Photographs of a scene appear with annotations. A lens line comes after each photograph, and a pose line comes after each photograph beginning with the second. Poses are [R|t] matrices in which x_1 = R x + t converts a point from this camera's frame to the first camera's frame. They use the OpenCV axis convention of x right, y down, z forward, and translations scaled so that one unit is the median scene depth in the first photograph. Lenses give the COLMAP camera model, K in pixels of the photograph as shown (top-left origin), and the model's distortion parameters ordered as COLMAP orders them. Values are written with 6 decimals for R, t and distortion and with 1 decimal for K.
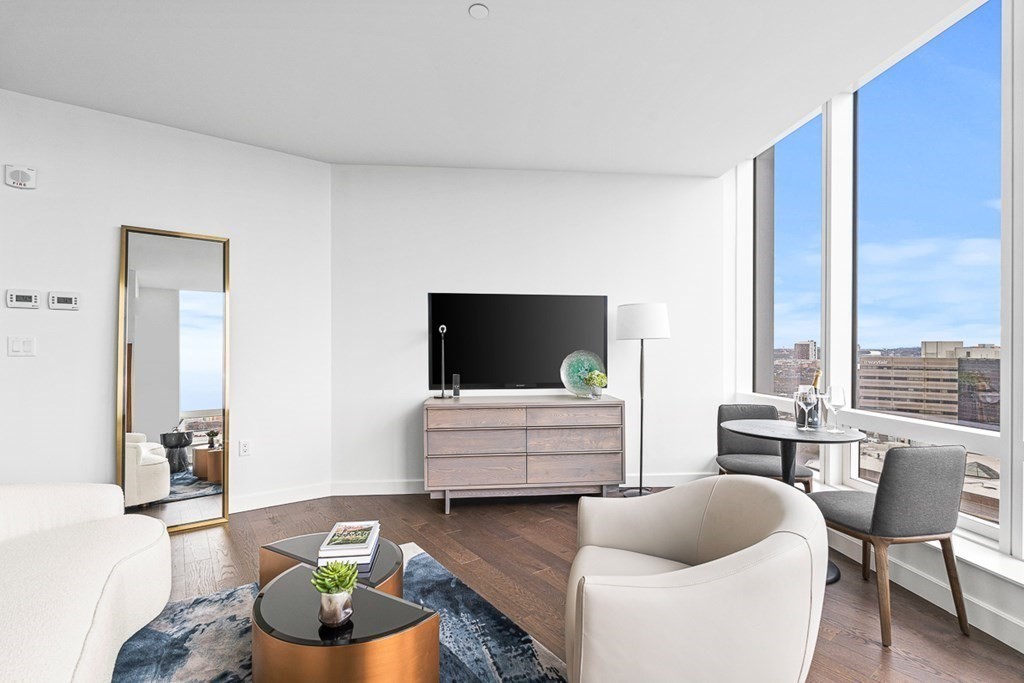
lens RADIAL K [[461.1, 0, 512.0], [0, 461.1, 350.9], [0, 0, 1]] dist [-0.003344, -0.000455]
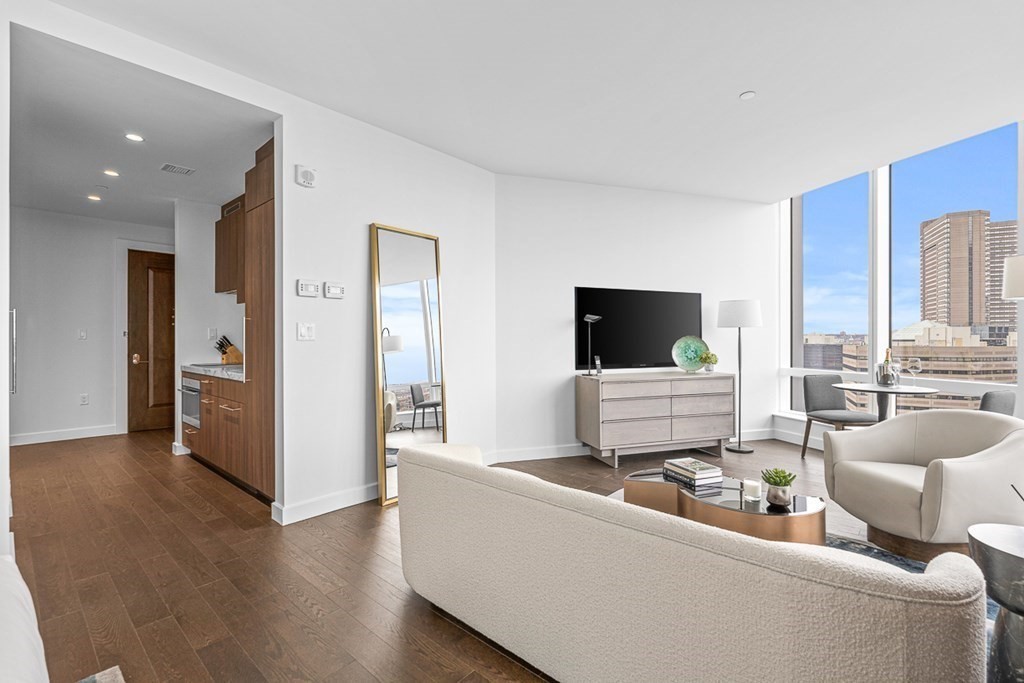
lens RADIAL K [[456.2, 0, 515.5], [0, 456.2, 337.7], [0, 0, 1]] dist [-0.001181, 0.000144]
pose [[0.975825, -0.002225, 0.218540, -0.621529], [0.002755, 0.999994, -0.002117, 0.006132], [-0.218534, 0.002668, 0.975826, -0.125199]]
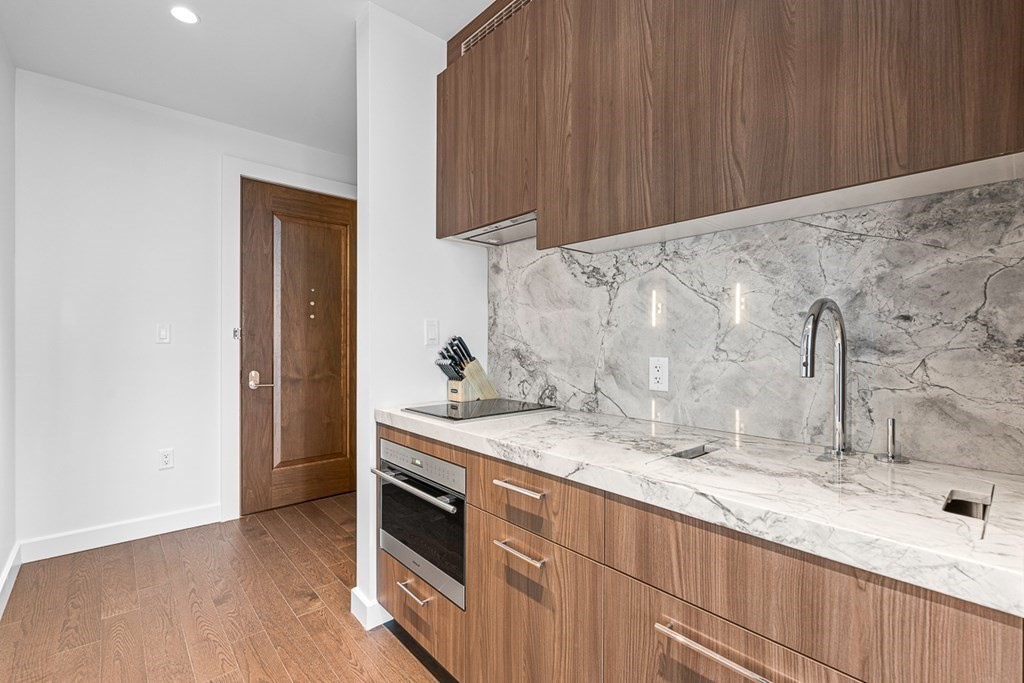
lens RADIAL K [[455.3, 0, 512.0], [0, 455.3, 341.5], [0, 0, 1]] dist [-0.002748, 0.000029]
pose [[0.995097, -0.000188, 0.098901, -1.149593], [0.000116, 1.000000, 0.000731, 0.000106], [-0.098901, -0.000716, 0.995097, 0.786422]]
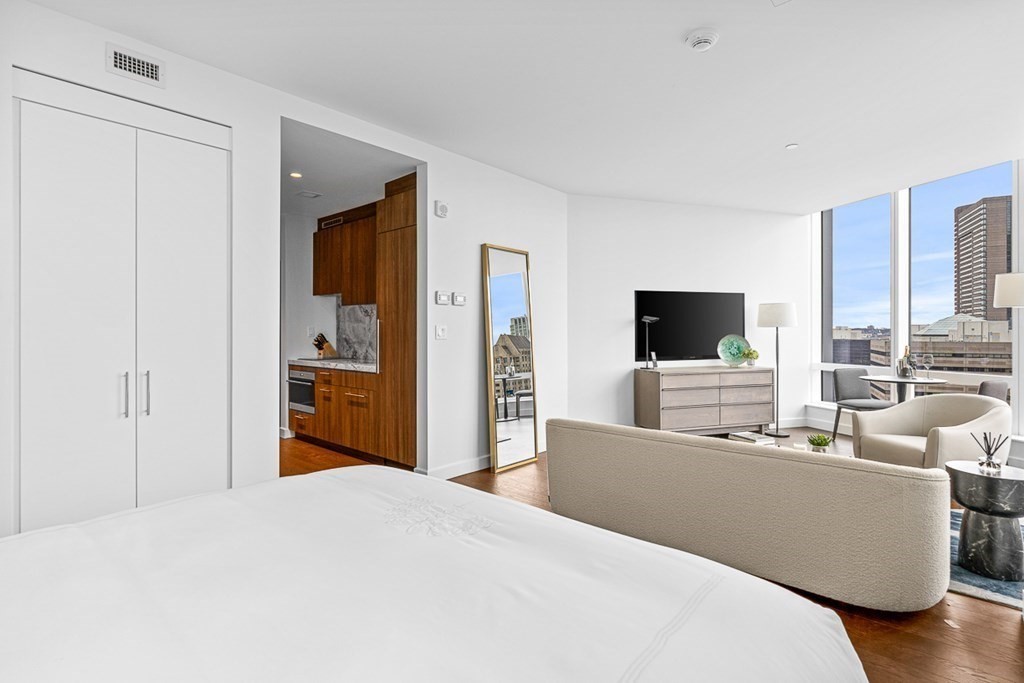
lens RADIAL K [[494.6, 0, 514.1], [0, 494.6, 331.8], [0, 0, 1]] dist [-0.001890, 0.000011]
pose [[0.976350, -0.000590, 0.216196, -0.891282], [0.001026, 0.999998, -0.001909, -0.006391], [-0.216194, 0.002085, 0.976348, -0.372824]]
